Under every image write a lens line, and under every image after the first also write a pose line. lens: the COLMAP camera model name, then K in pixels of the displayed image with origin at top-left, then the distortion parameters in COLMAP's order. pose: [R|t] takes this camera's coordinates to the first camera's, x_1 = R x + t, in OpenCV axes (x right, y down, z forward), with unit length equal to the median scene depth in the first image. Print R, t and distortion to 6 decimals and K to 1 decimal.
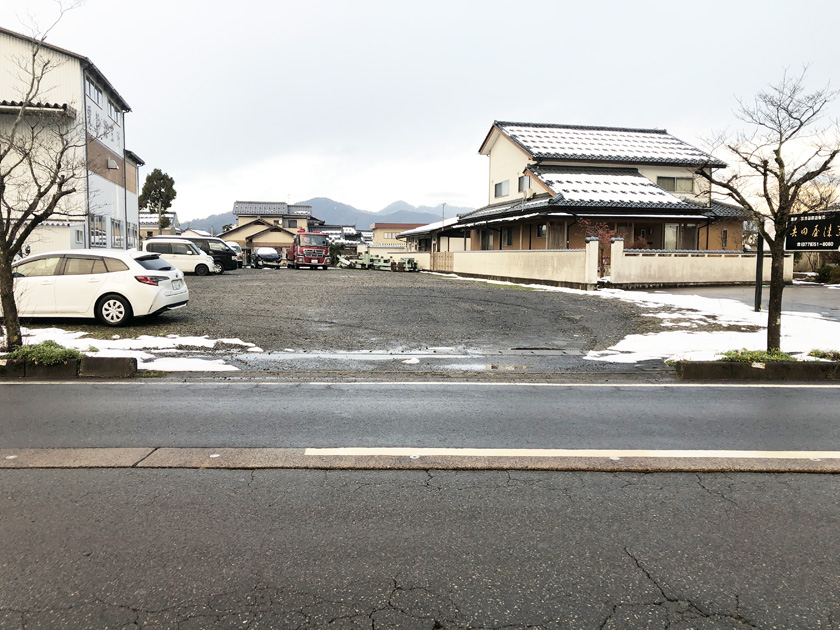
lens RADIAL K [[691.2, 0, 420.0], [0, 691.2, 315.0], [0, 0, 1]] dist [0.007389, 0.001301]
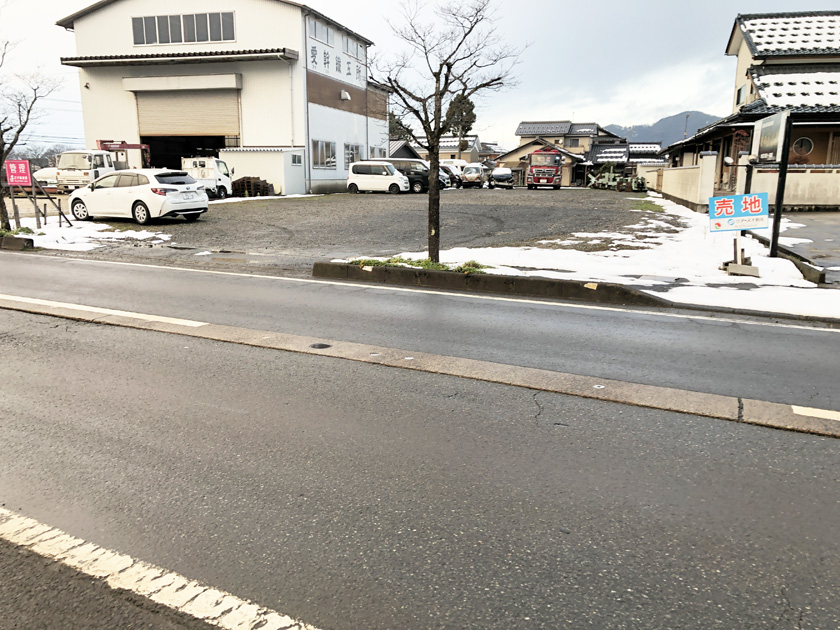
lens RADIAL K [[683.7, 0, 403.0], [0, 683.7, 328.2], [0, 0, 1]] dist [0.074851, -0.123794]
pose [[0.862106, 0.105311, -0.495664, 0.206989], [-0.039878, 0.989232, 0.140816, 0.001728], [0.505157, -0.101633, 0.857023, 0.011791]]
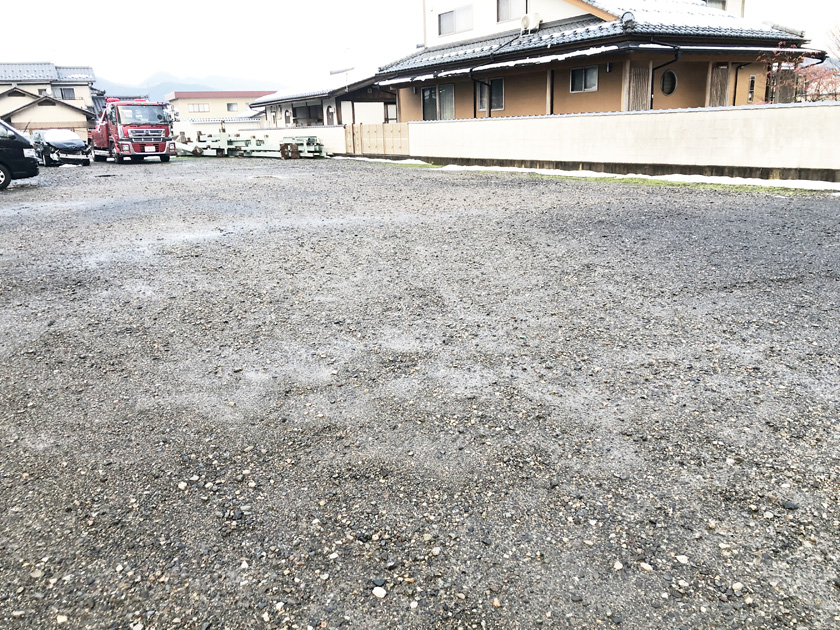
lens RADIAL K [[691.2, 0, 420.0], [0, 691.2, 315.0], [0, 0, 1]] dist [0.007389, 0.001301]
pose [[0.950489, -0.121932, 0.285837, -0.127181], [0.069397, 0.979863, 0.187225, -0.033660], [-0.302910, -0.158119, 0.939811, 0.344505]]
